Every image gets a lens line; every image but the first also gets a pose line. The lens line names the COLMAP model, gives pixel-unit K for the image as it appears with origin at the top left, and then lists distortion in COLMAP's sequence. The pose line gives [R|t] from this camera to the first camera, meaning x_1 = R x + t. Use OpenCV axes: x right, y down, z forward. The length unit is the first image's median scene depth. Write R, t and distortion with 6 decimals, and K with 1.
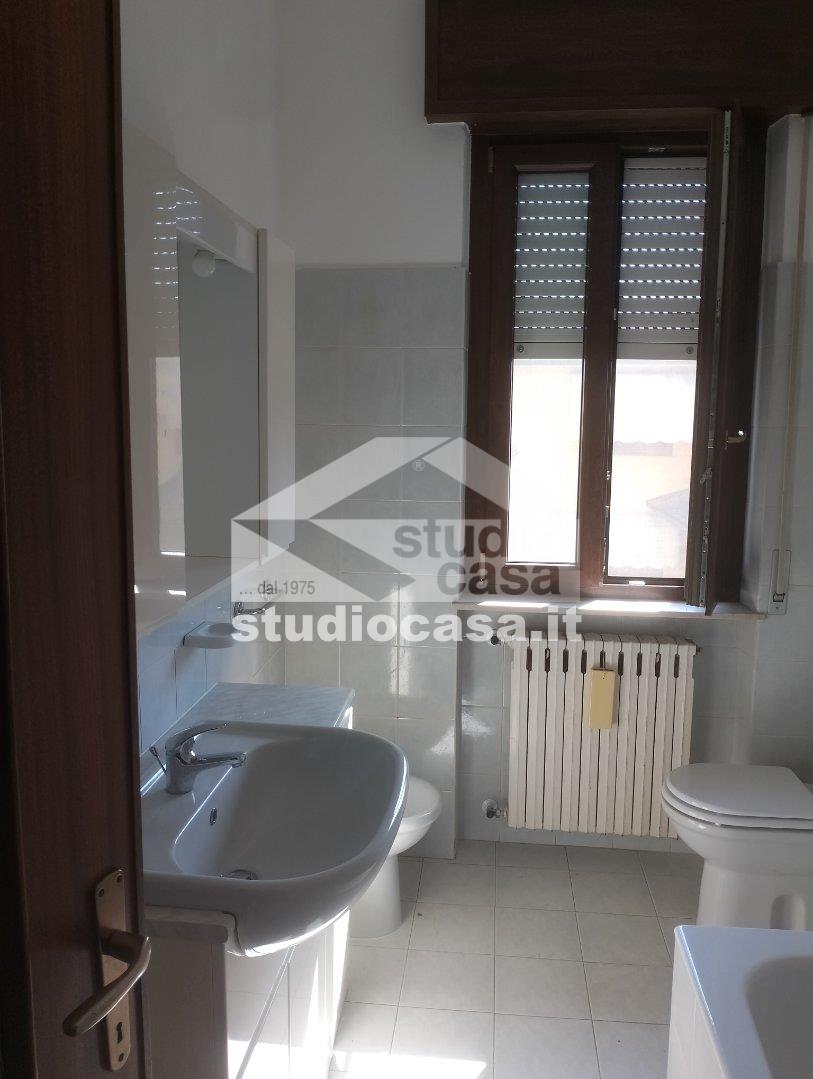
lens RADIAL K [[864.0, 0, 405.0], [0, 864.0, 542.9], [0, 0, 1]] dist [0.034385, -0.083087]
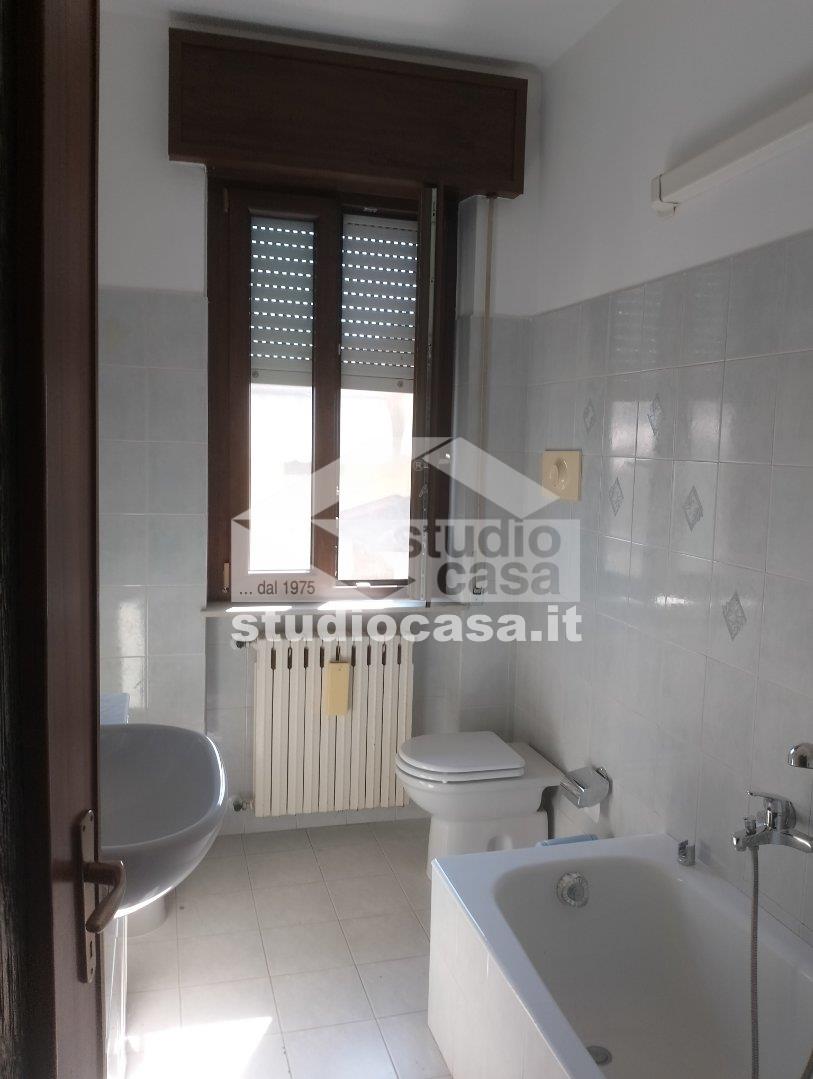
lens RADIAL K [[864.0, 0, 404.8], [0, 864.0, 544.0], [0, 0, 1]] dist [0.034385, -0.083087]
pose [[0.927852, -0.021991, 0.372299, -0.106305], [0.030745, 0.999372, -0.017593, 0.014496], [-0.371679, 0.027771, 0.927946, -0.079211]]
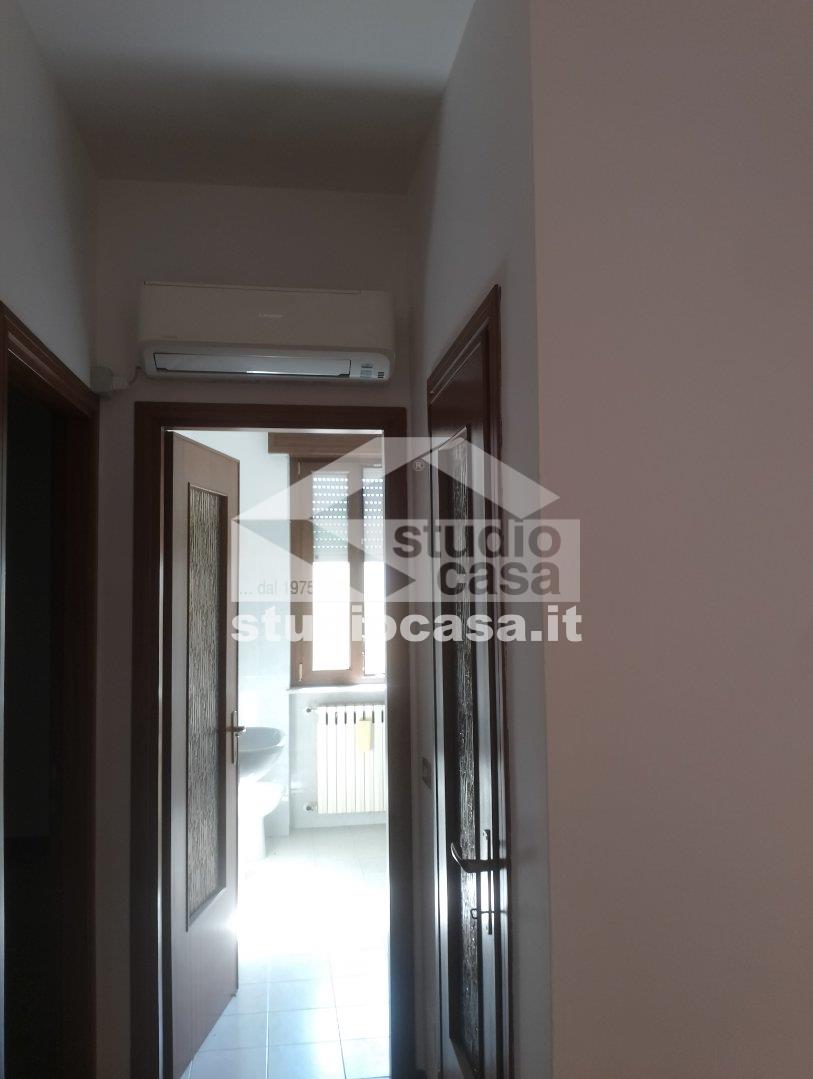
lens RADIAL K [[864.0, 0, 400.9], [0, 864.0, 535.0], [0, 0, 1]] dist [0.034385, -0.083087]
pose [[0.969072, -0.003709, 0.246751, -0.170162], [0.053043, 0.979647, -0.193592, 0.117723], [-0.241010, 0.200693, 0.949545, -0.949067]]
